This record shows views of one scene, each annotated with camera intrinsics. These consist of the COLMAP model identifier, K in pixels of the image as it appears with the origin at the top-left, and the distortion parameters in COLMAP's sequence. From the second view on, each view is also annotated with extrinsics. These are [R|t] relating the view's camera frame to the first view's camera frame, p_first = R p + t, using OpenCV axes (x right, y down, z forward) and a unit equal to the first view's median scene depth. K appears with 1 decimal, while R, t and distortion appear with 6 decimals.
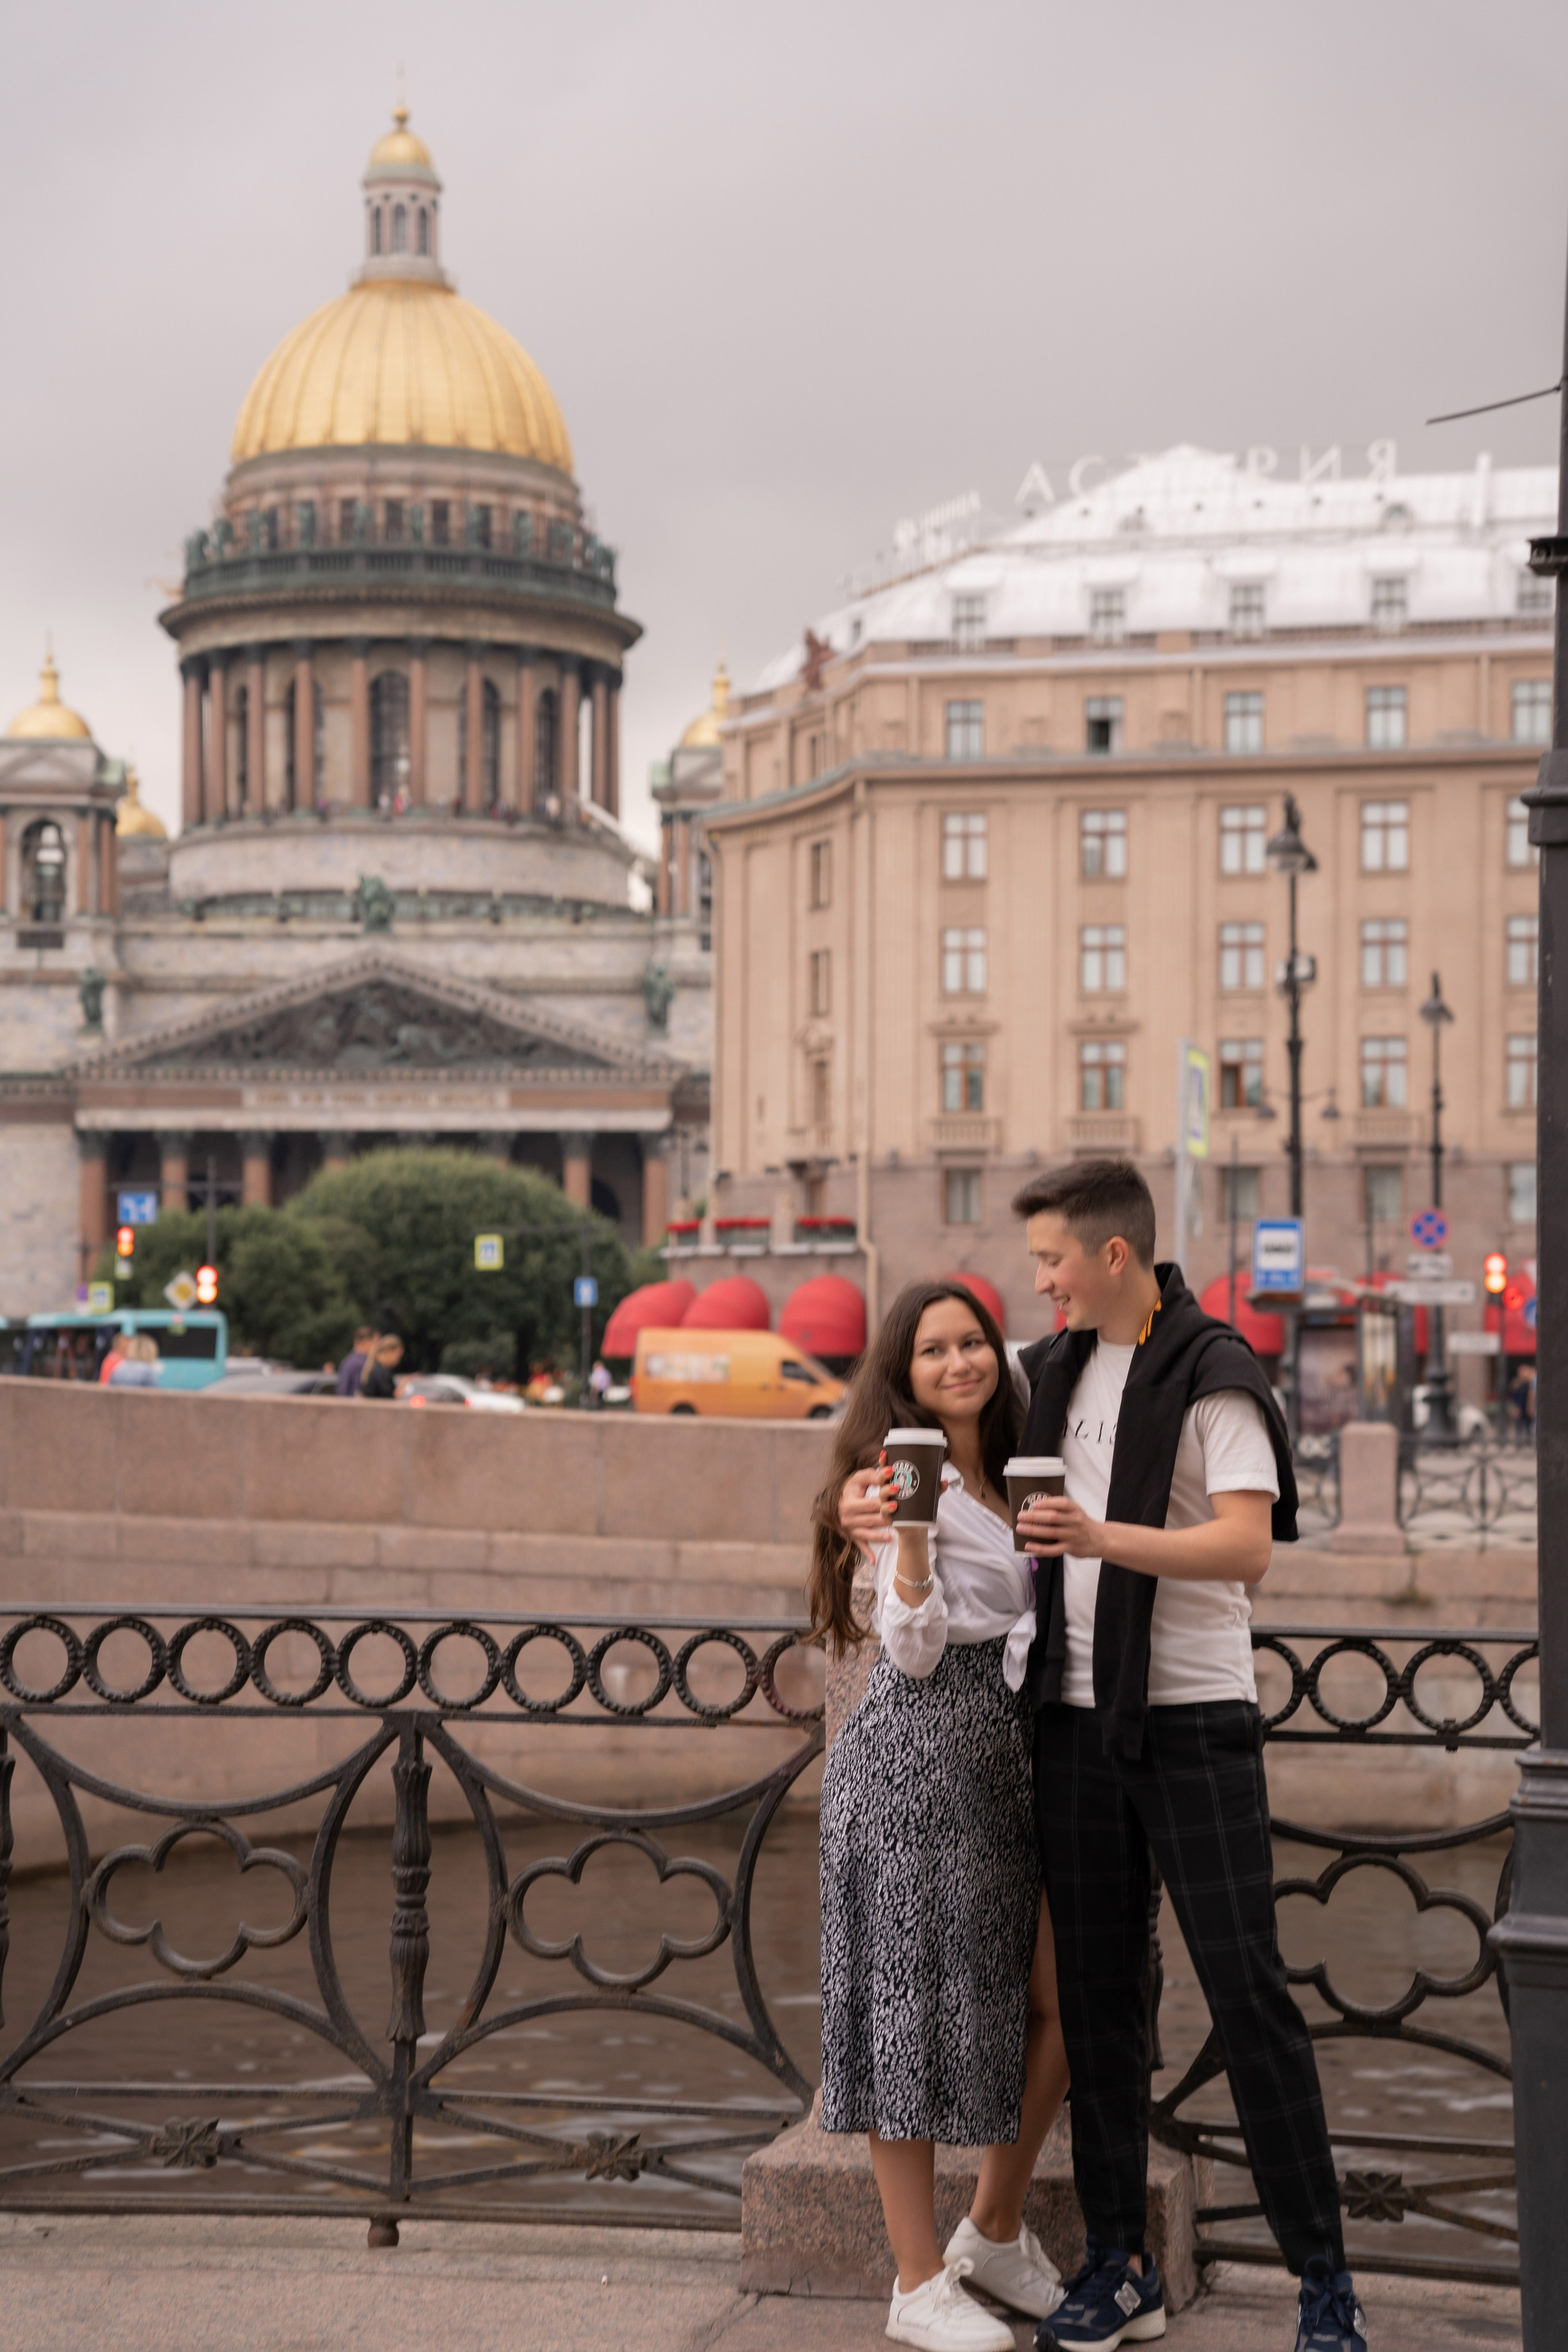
lens RADIAL K [[4657.1, 0, 773.6], [0, 4657.1, 1256.8], [0, 0, 1]] dist [0.238111, 1.245874]
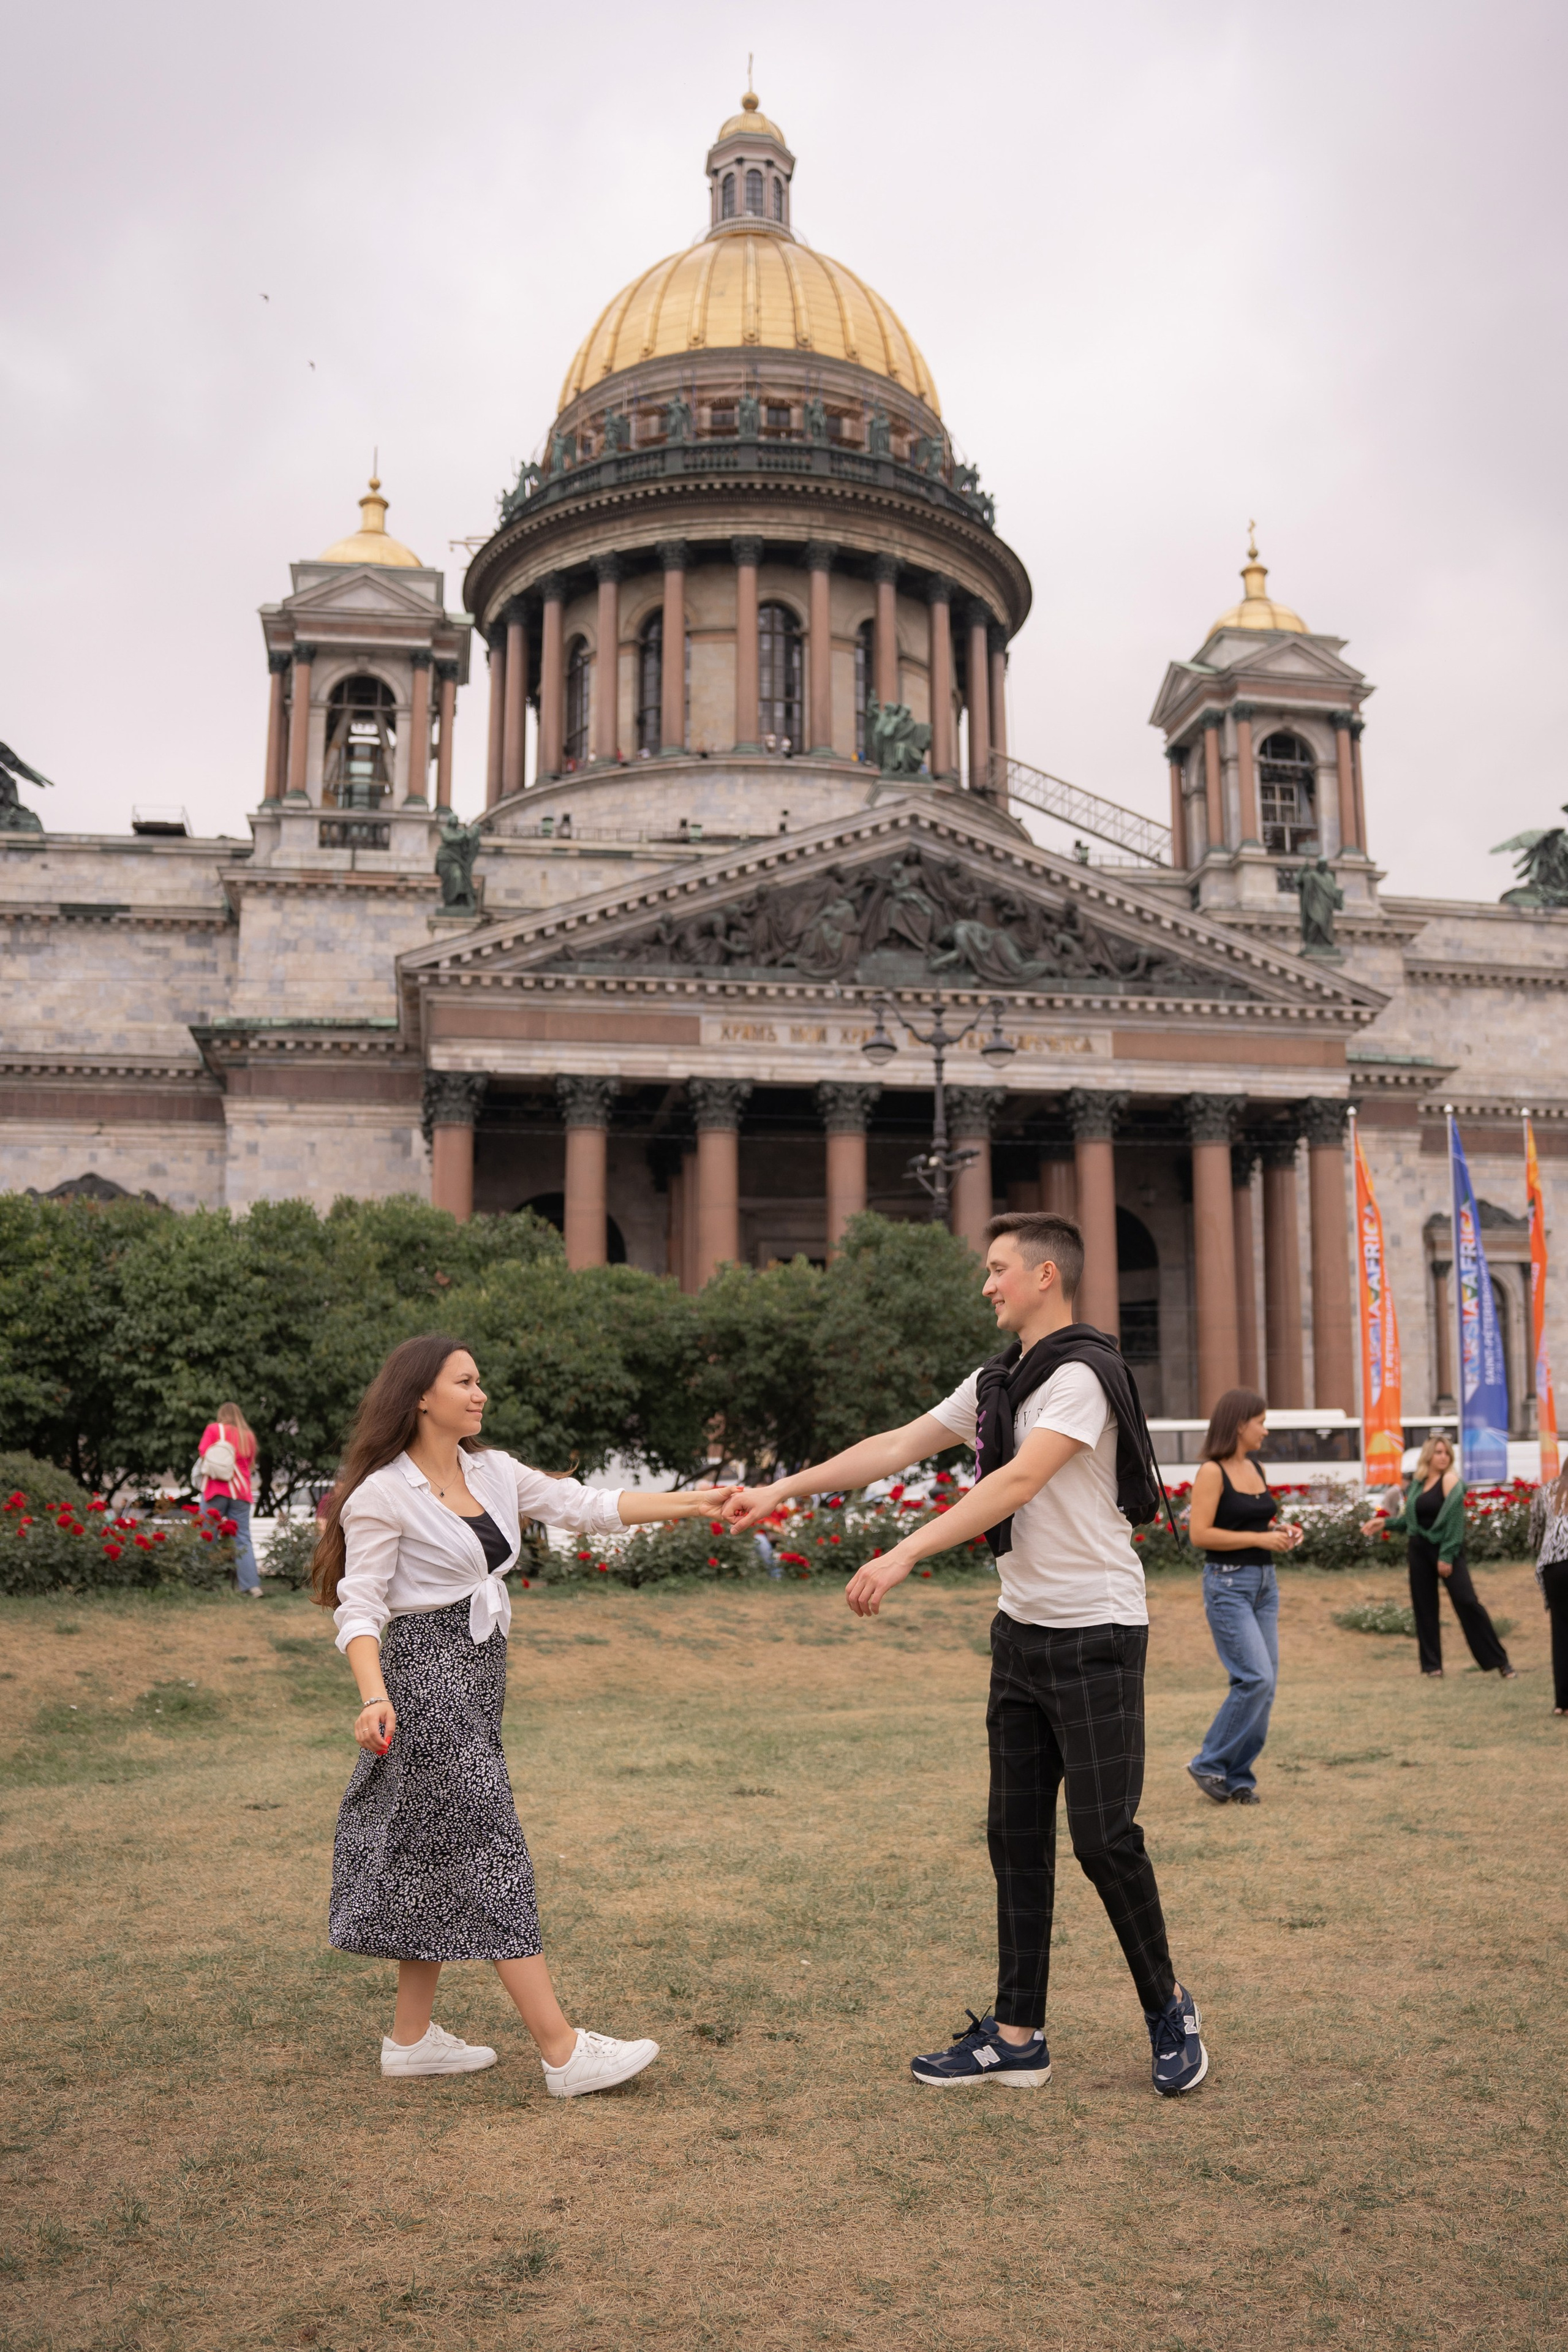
lens RADIAL K [[2069.6, 0, 843.6], [0, 2069.6, 1281.4], [0, 0, 1]] dist [-0.201777, 0.176802]
pose [[0.987604, 0.006956, 0.156814, -0.244273], [0.003424, 0.997825, -0.065827, 0.029959], [-0.156931, 0.065548, 0.985432, 1.306189]]
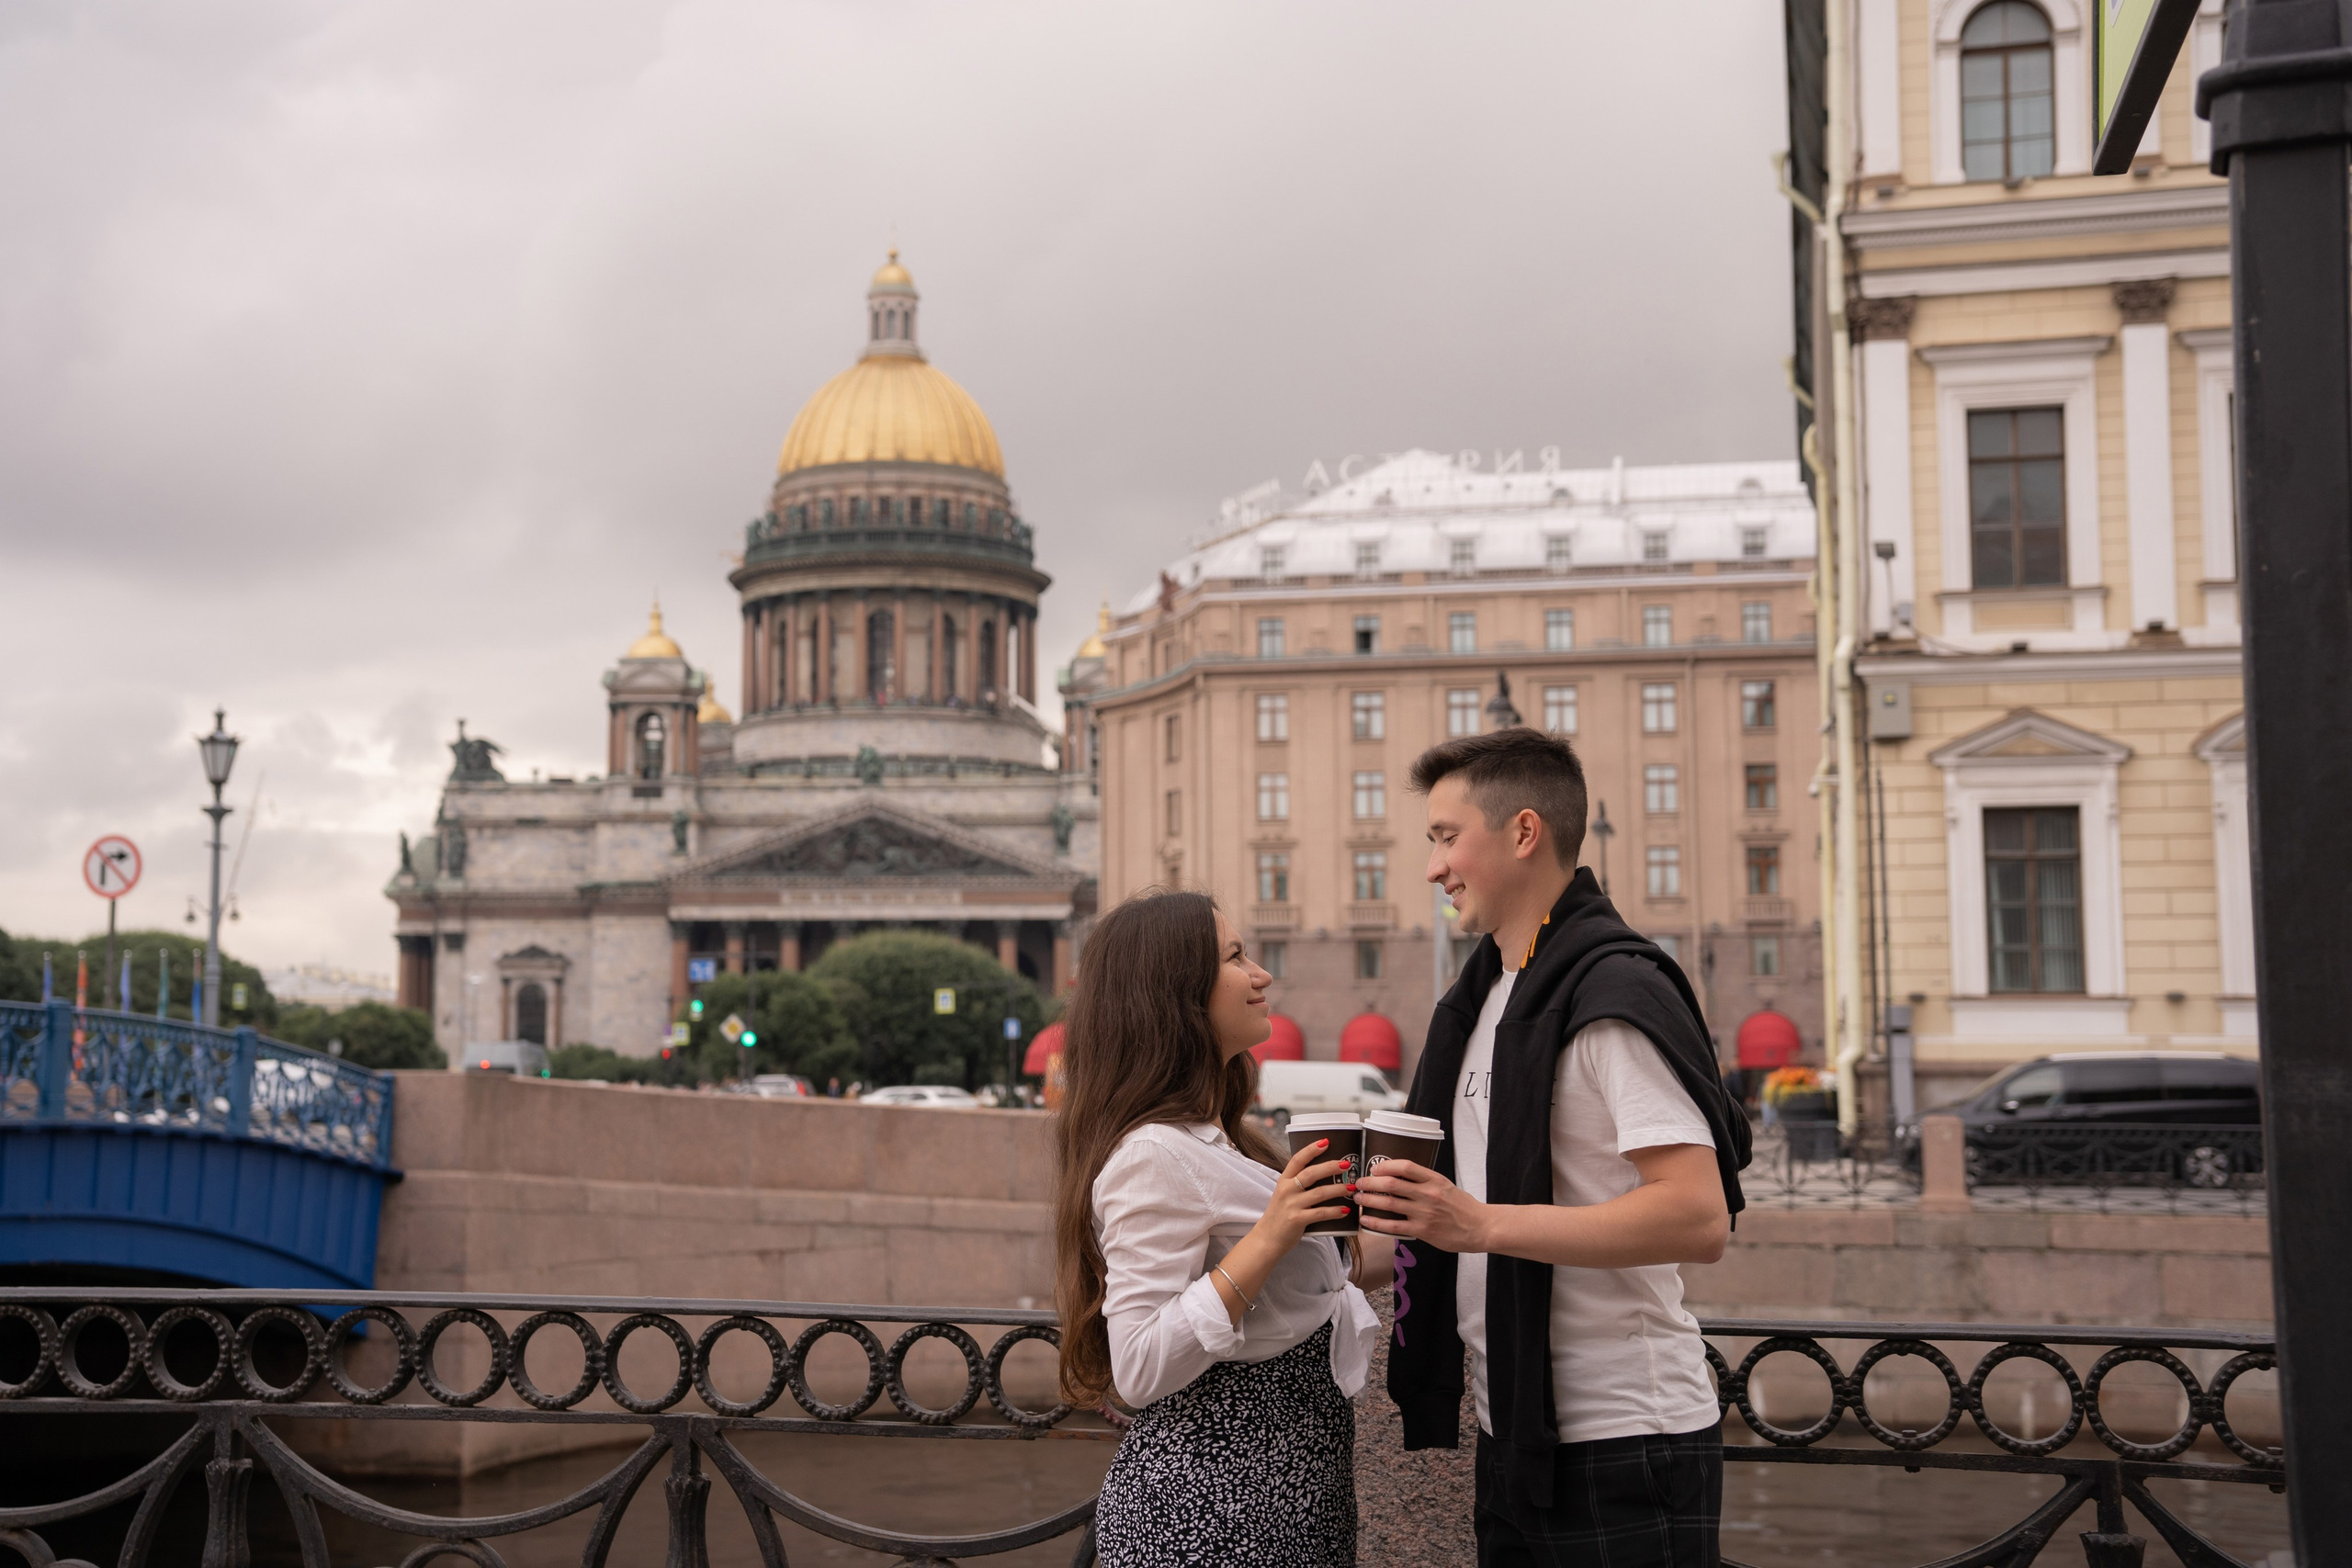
lens RADIAL K [[3150.5, 0, 1029.8], [0, 3150.5, 691.8], [0, 0, 1]] dist [-0.101381, 0.052127]
pose [[0.999342, -0.007482, -0.035485, 0.000430], [0.003901, 0.994988, -0.099917, 0.001205], [0.036054, 0.099713, 0.994363, 0.023676]]
